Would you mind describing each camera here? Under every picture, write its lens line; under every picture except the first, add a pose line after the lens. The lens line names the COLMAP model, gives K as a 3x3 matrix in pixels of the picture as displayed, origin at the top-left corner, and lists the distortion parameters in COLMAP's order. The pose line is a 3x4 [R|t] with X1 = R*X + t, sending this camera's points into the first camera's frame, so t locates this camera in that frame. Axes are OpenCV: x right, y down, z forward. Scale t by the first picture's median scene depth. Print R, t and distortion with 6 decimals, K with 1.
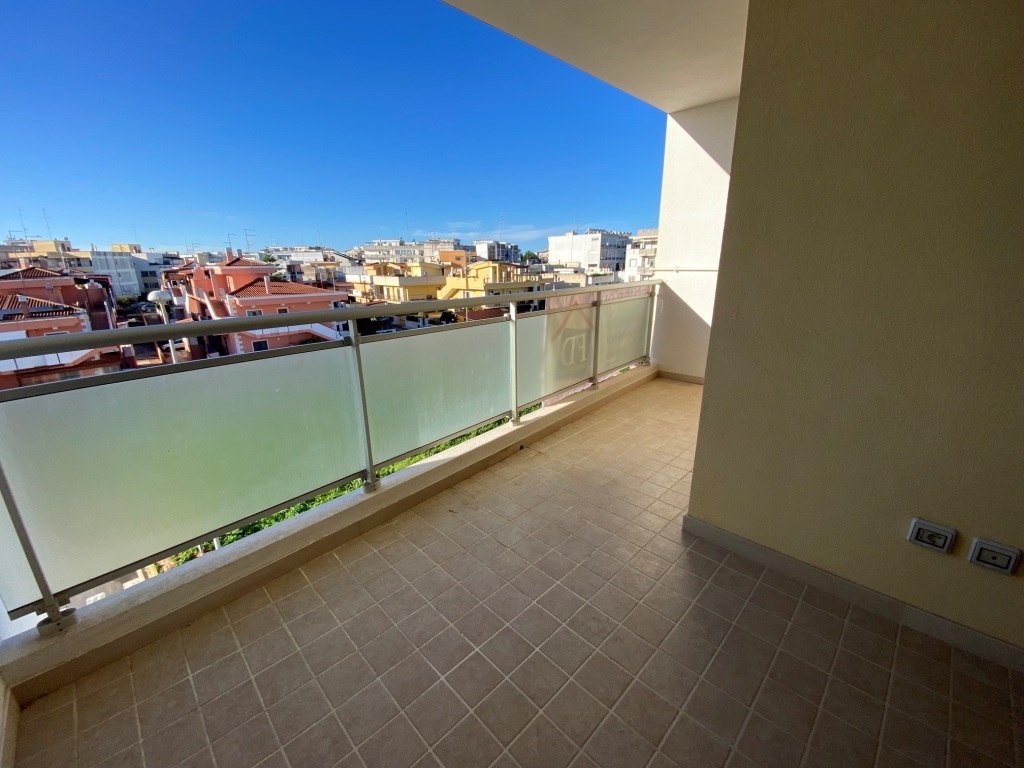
lens RADIAL K [[416.1, 0, 508.1], [0, 416.1, 385.4], [0, 0, 1]] dist [0.049195, -0.036751]
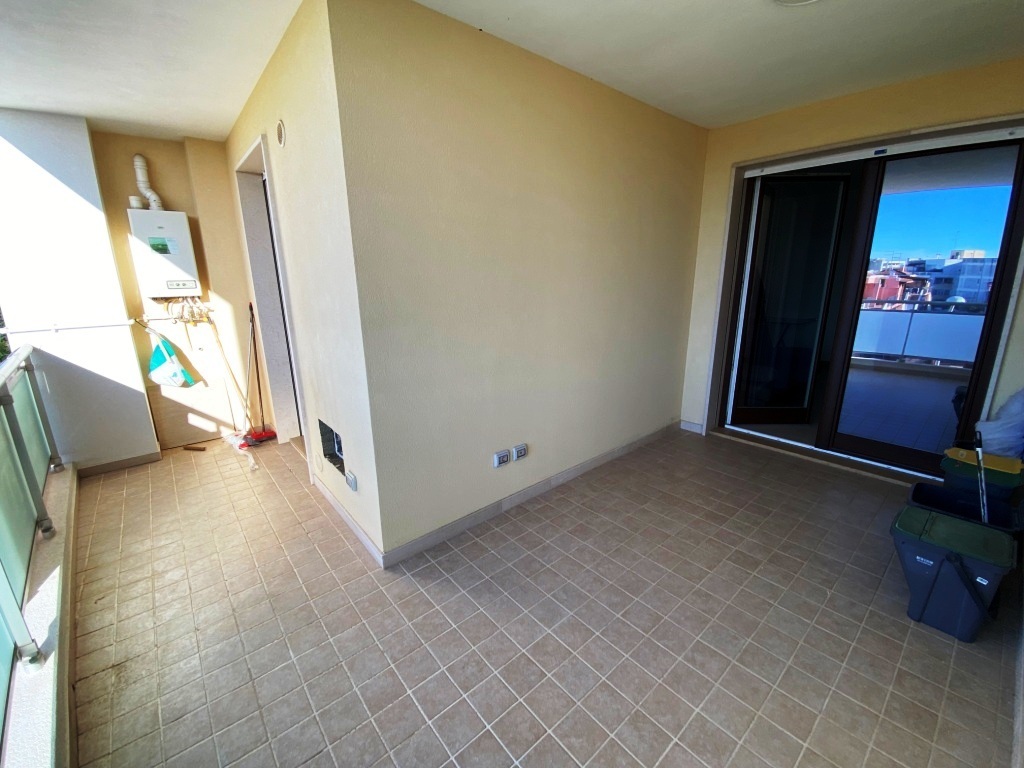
lens RADIAL K [[416.1, 0, 508.1], [0, 416.1, 385.4], [0, 0, 1]] dist [0.049195, -0.036751]
pose [[0.076248, -0.245544, 0.966382, -0.554715], [0.293450, 0.931805, 0.213605, -0.264234], [-0.952929, 0.267298, 0.143104, 0.470052]]
